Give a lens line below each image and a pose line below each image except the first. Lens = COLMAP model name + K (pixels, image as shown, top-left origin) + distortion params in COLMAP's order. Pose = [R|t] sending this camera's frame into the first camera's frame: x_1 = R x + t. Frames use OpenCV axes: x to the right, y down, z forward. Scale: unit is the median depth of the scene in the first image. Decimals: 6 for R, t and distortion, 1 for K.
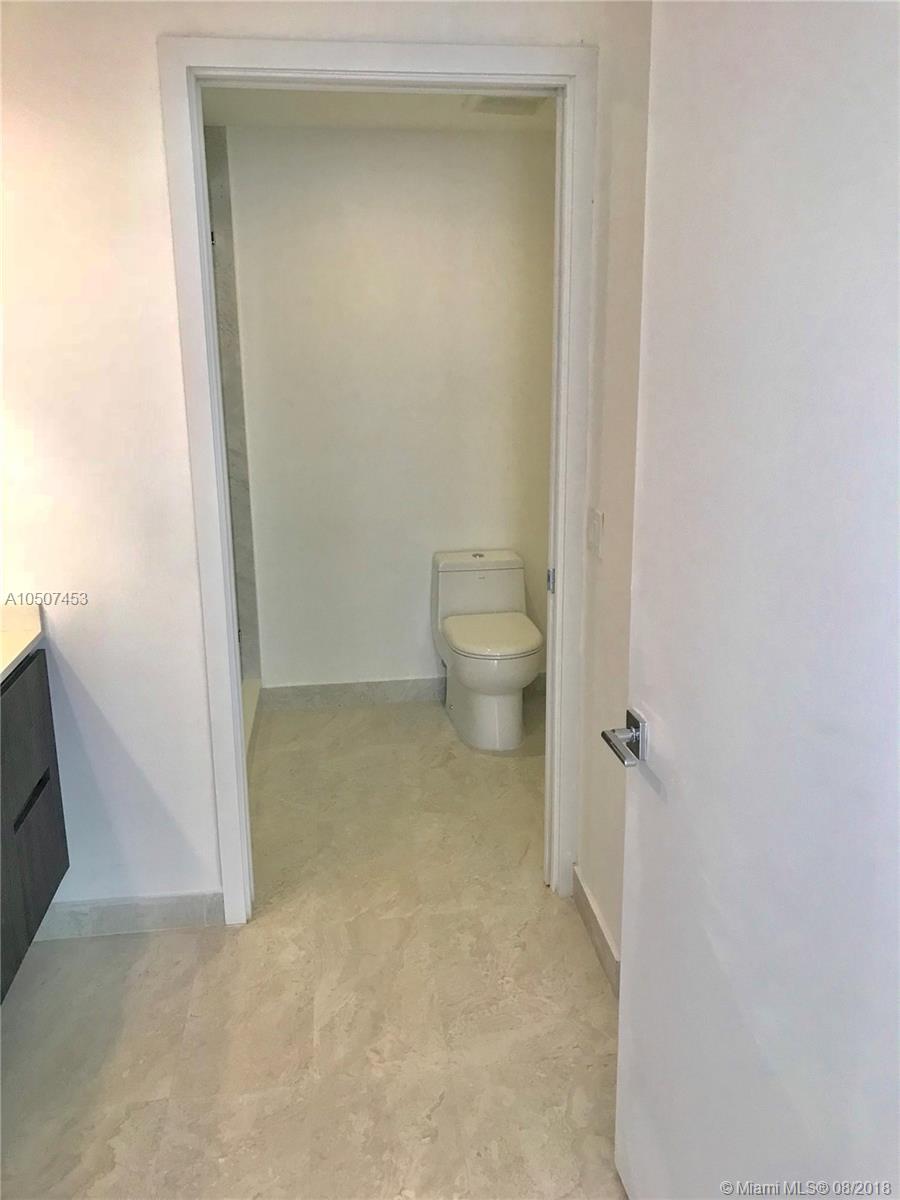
lens RADIAL K [[983.3, 0, 450.0], [0, 983.3, 600.0], [0, 0, 1]] dist [0.017089, -0.009119]
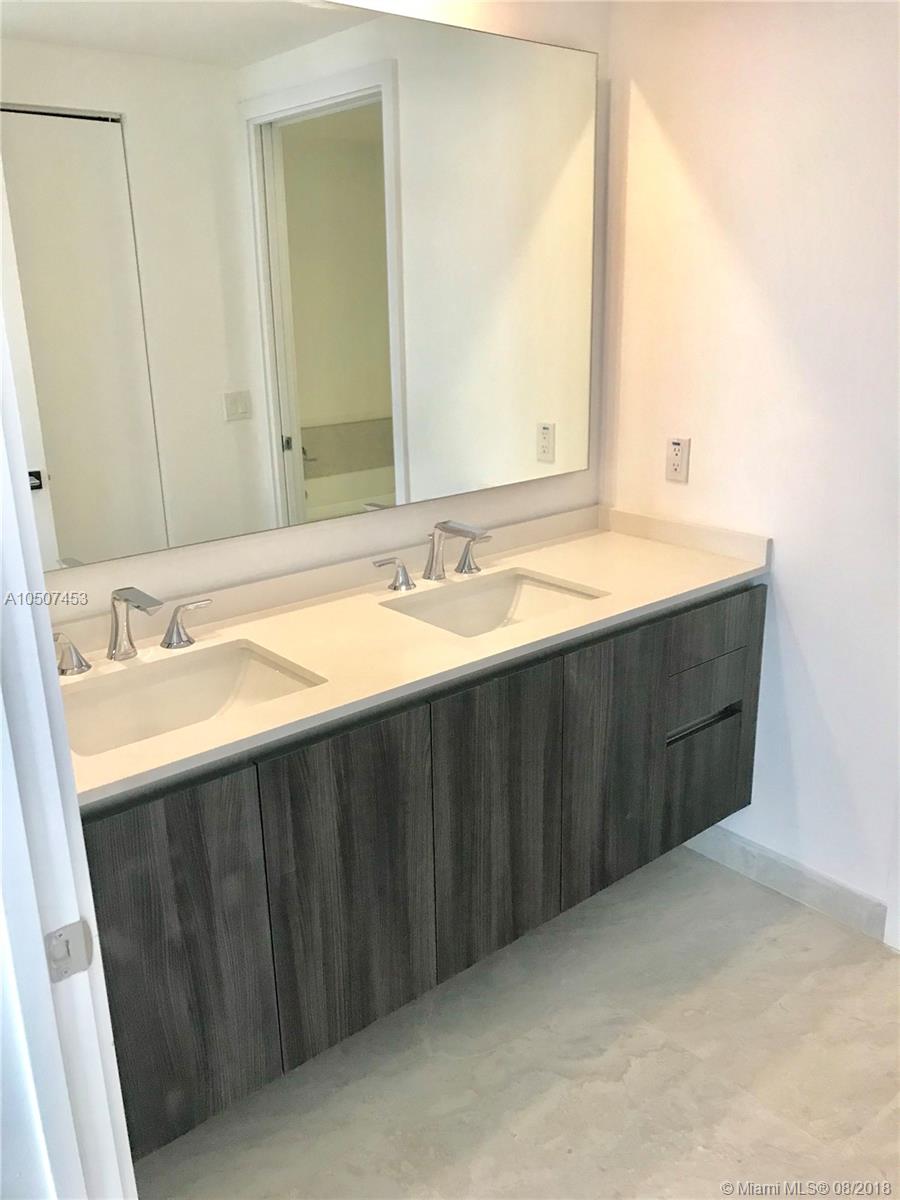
lens RADIAL K [[983.3, 0, 450.0], [0, 983.3, 600.0], [0, 0, 1]] dist [0.017089, -0.009119]
pose [[0.547427, 0.254027, -0.797367, 0.209172], [-0.202047, 0.964748, 0.168638, -0.037647], [0.812097, 0.068789, 0.579454, 0.187194]]
